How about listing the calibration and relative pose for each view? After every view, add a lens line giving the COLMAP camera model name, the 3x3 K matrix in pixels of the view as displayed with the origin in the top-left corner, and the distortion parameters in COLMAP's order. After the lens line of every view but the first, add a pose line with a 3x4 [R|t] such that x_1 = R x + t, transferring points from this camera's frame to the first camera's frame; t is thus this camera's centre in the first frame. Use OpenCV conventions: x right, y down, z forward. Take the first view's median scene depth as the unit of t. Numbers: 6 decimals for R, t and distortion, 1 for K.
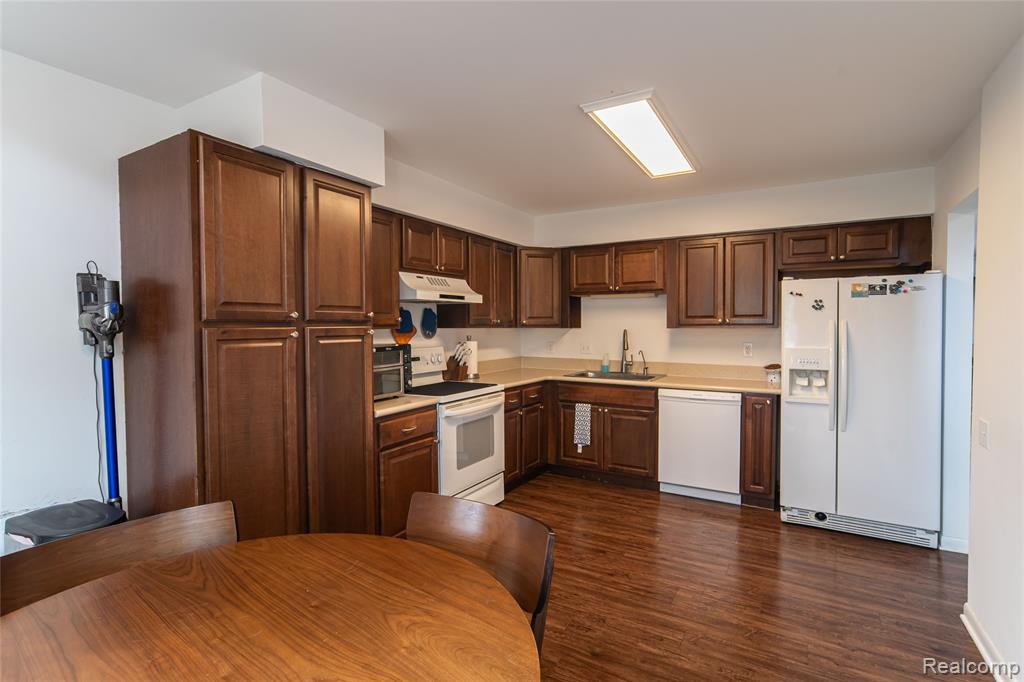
lens RADIAL K [[487.3, 0, 512.0], [0, 487.3, 341.0], [0, 0, 1]] dist [-0.000448, 0.000073]
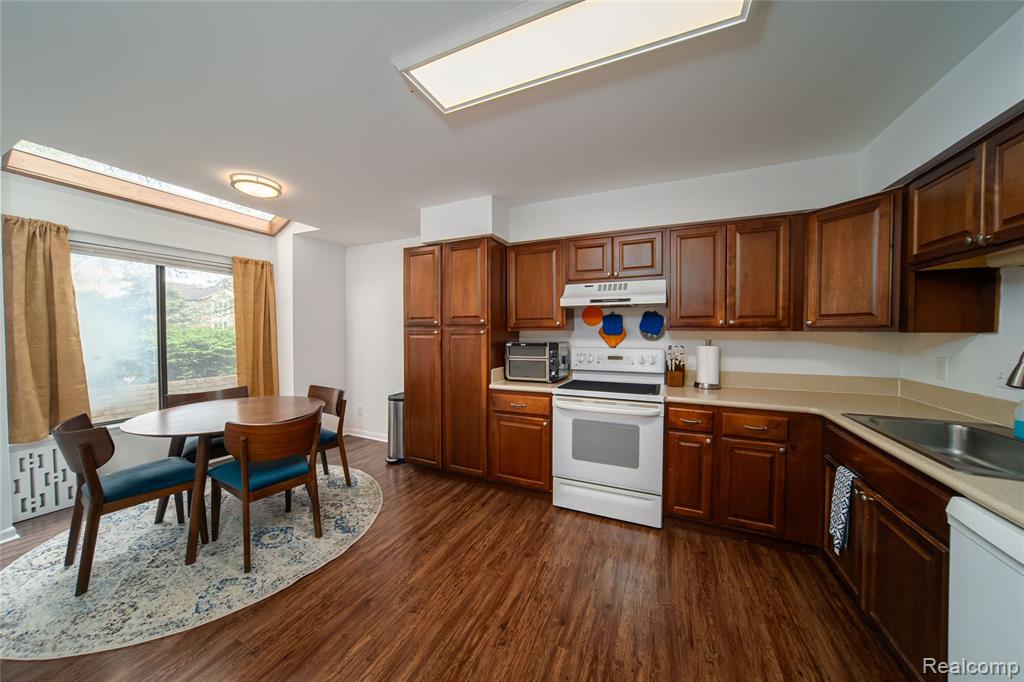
lens RADIAL K [[335.3, 0, 512.0], [0, 335.3, 341.0], [0, 0, 1]] dist [-0.017243, 0.000023]
pose [[0.108331, 0.031046, -0.993630, 0.616241], [-0.034686, 0.999022, 0.027433, -0.016943], [0.993510, 0.031494, 0.109301, 0.771526]]
